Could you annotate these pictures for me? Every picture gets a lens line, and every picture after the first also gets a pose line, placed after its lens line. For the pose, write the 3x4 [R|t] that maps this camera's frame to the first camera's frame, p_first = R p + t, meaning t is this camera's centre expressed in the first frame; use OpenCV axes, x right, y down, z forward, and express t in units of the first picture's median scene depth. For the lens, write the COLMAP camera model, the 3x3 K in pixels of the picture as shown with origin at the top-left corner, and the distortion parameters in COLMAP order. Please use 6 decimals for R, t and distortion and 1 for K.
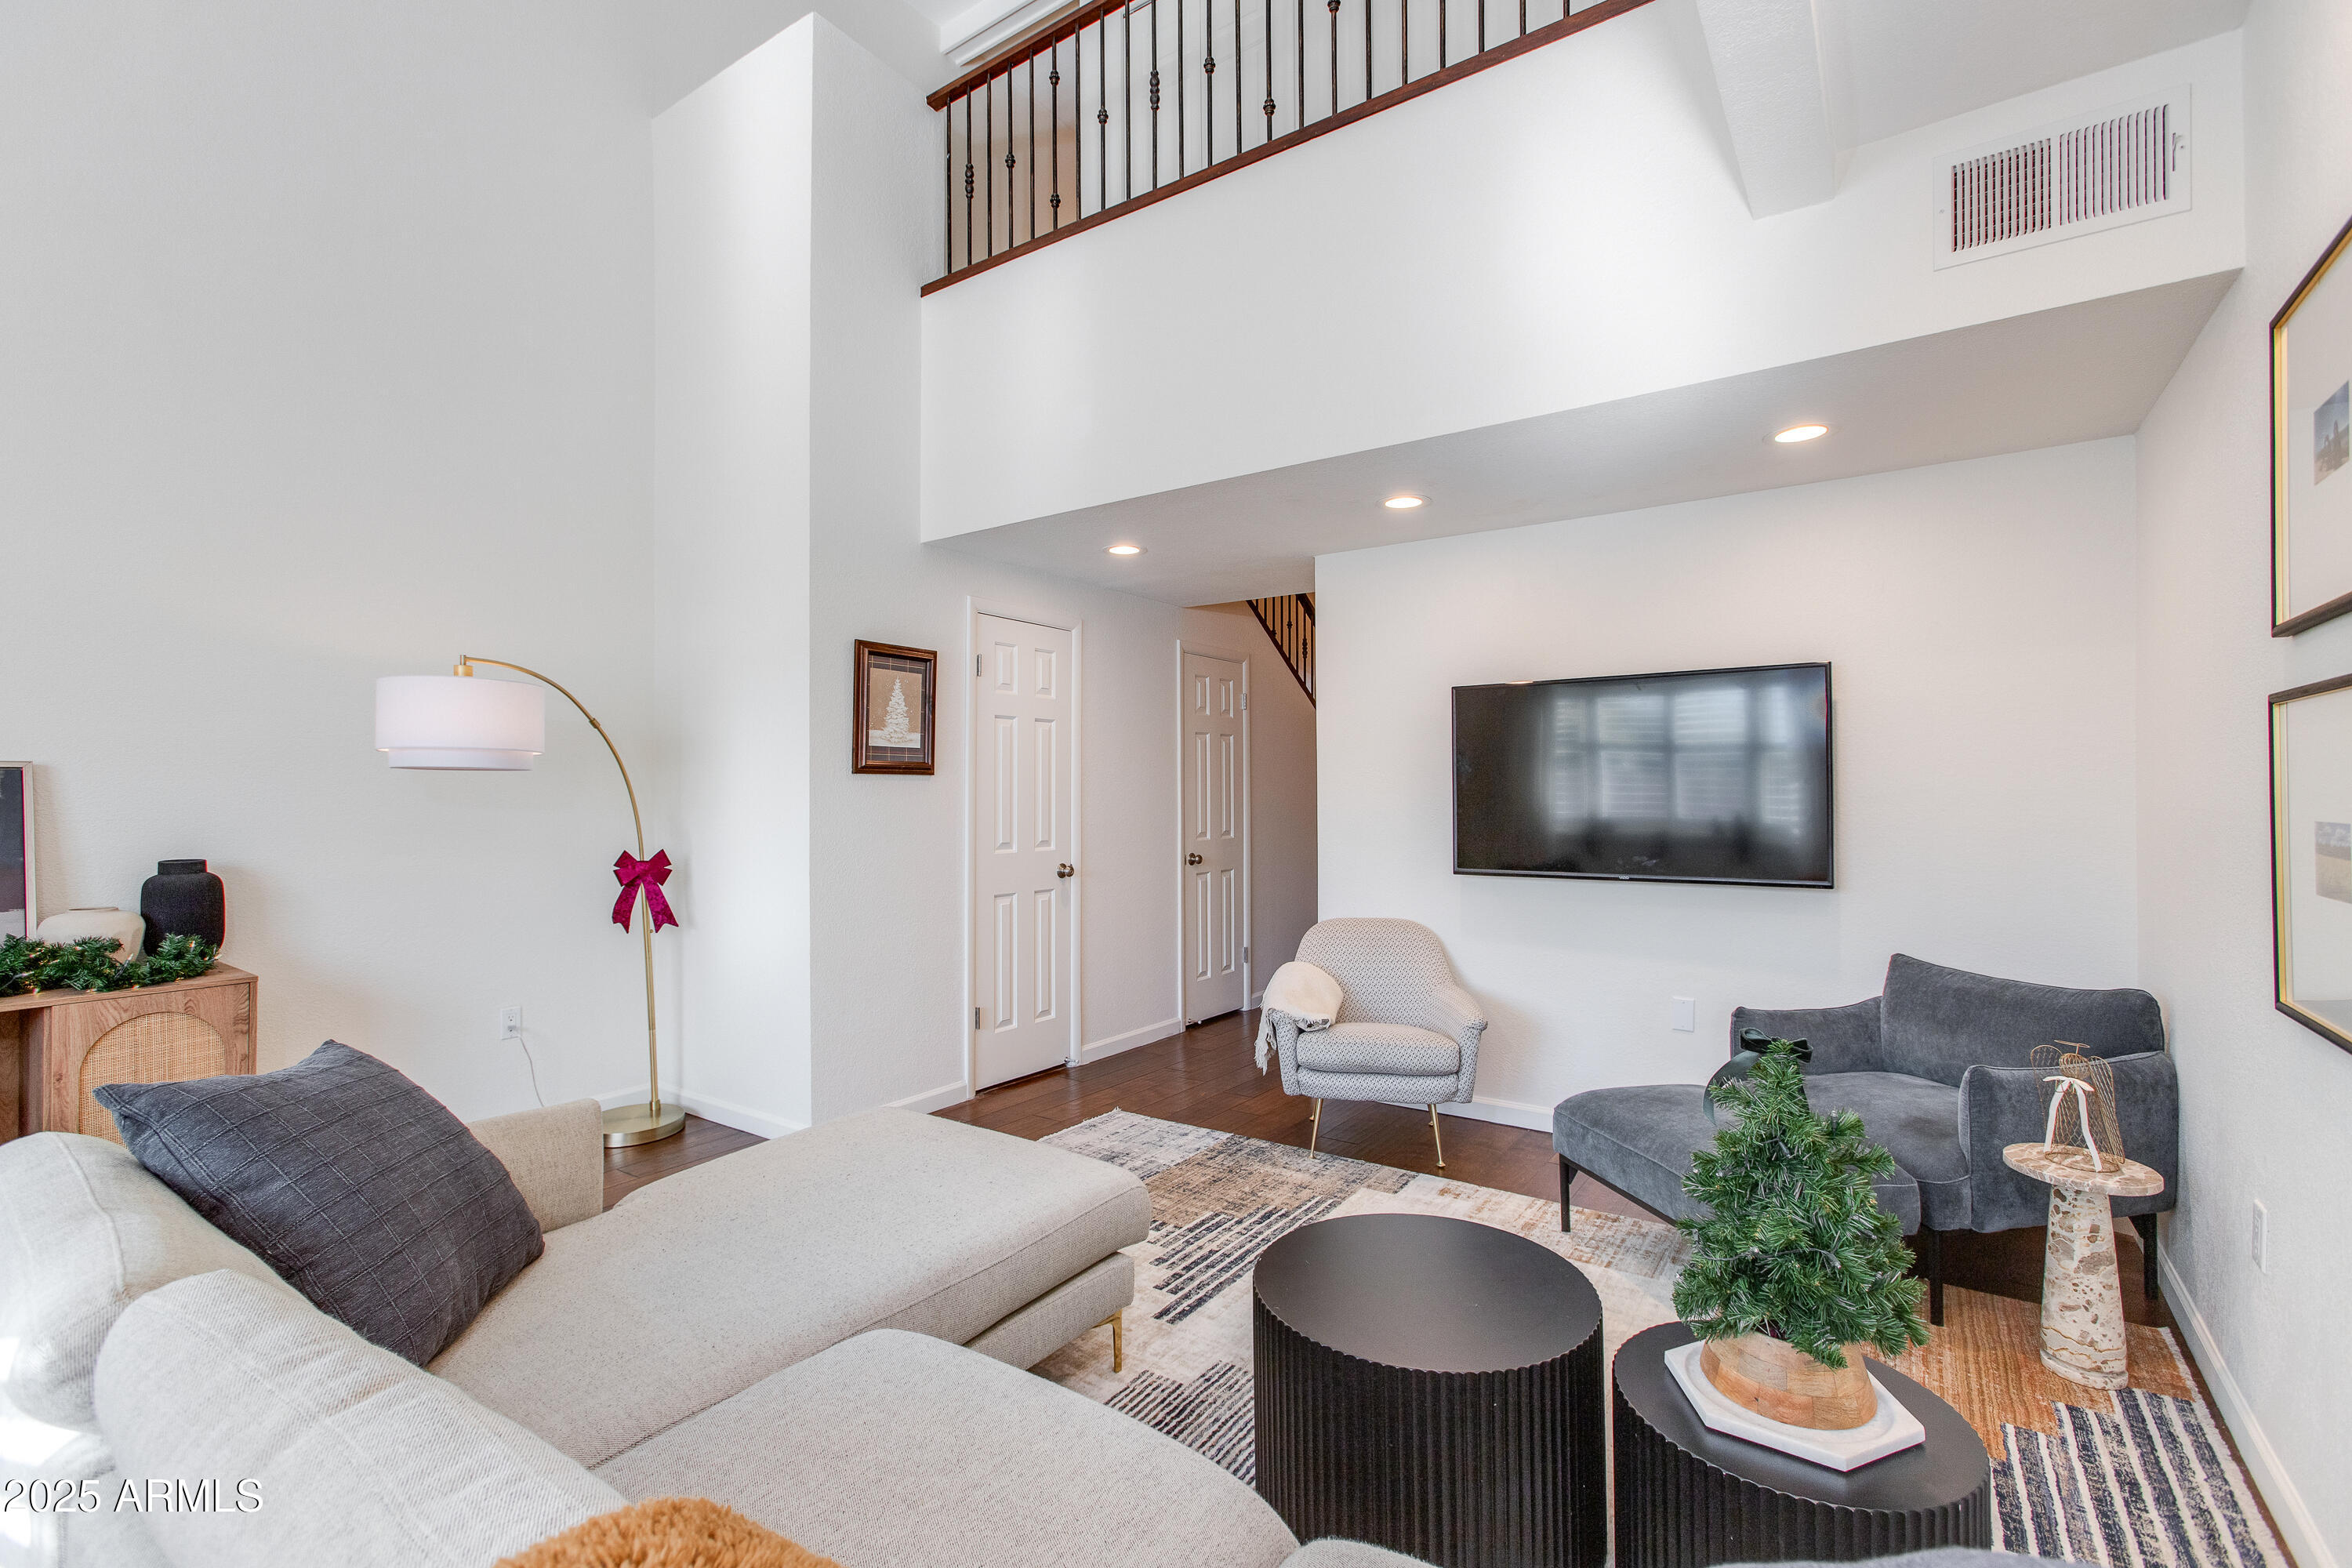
lens RADIAL K [[1056.9, 0, 1162.2], [0, 1056.9, 792.1], [0, 0, 1]] dist [-0.003021, 0.003517]
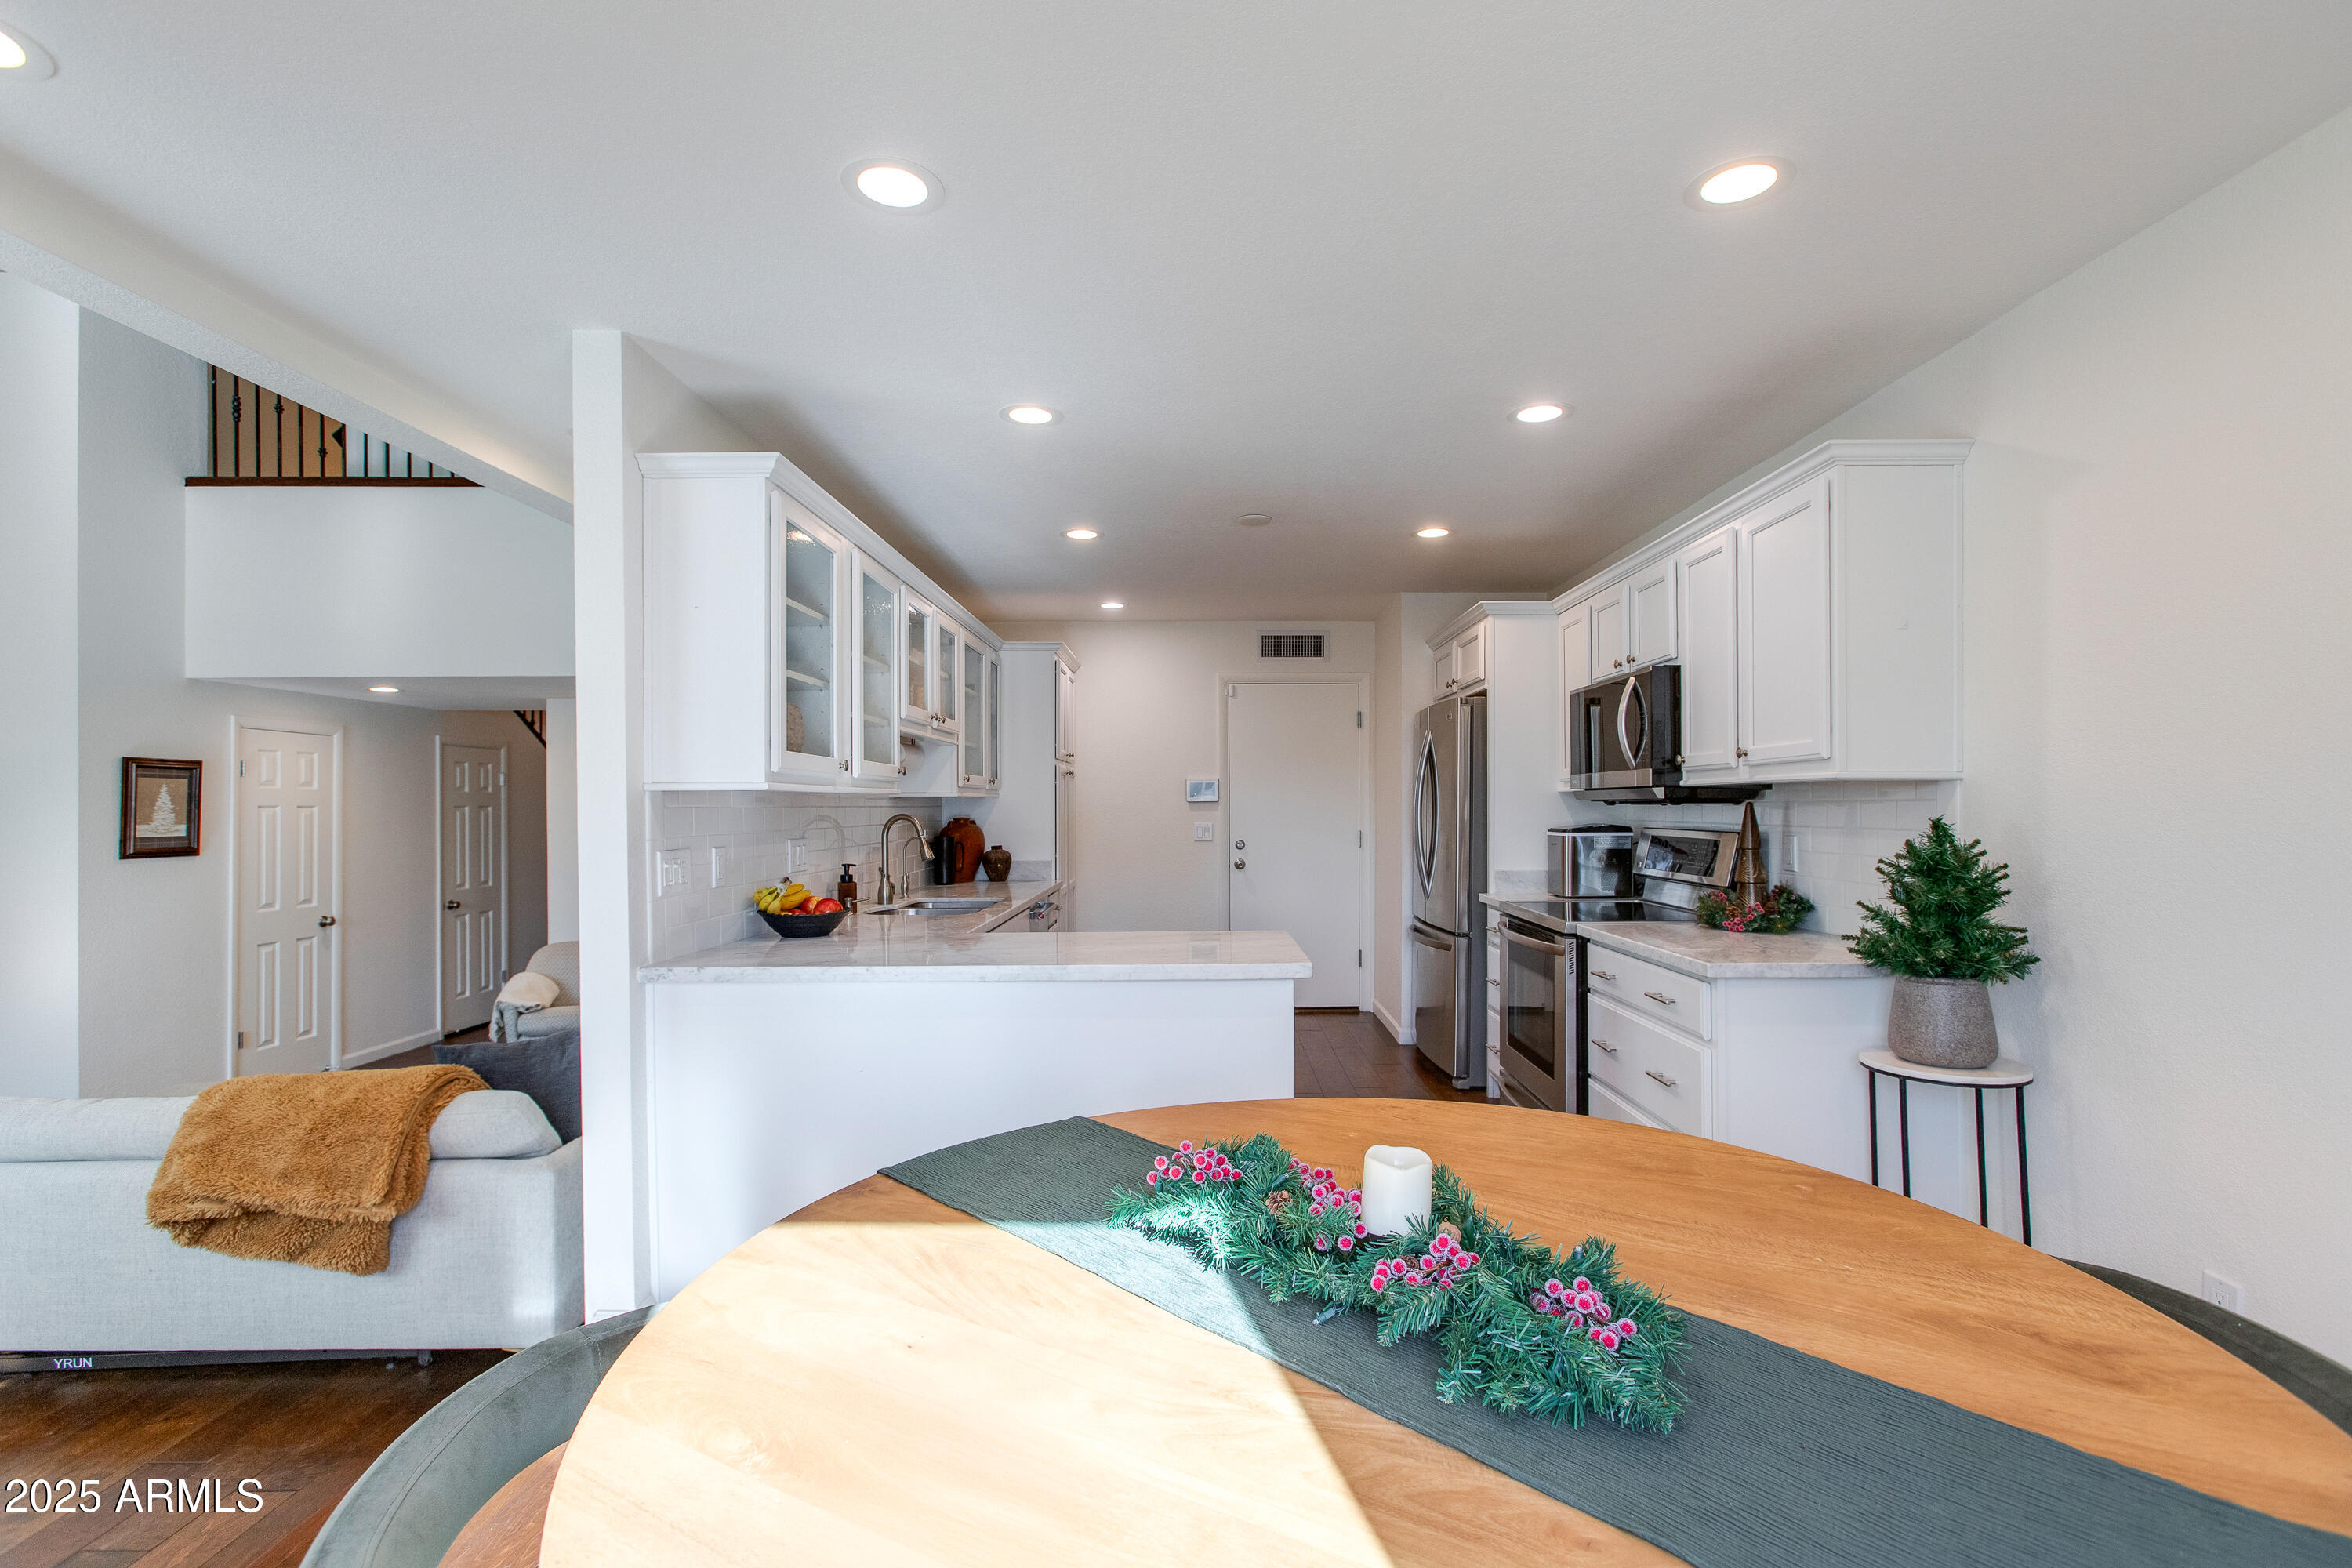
lens RADIAL K [[1056.9, 0, 1200.2], [0, 1056.9, 802.4], [0, 0, 1]] dist [-0.003021, 0.003517]
pose [[0.814898, 0.000283, 0.579605, 0.037390], [0.001617, 0.999995, -0.002761, -0.080927], [-0.579603, 0.003187, 0.814893, -0.826791]]
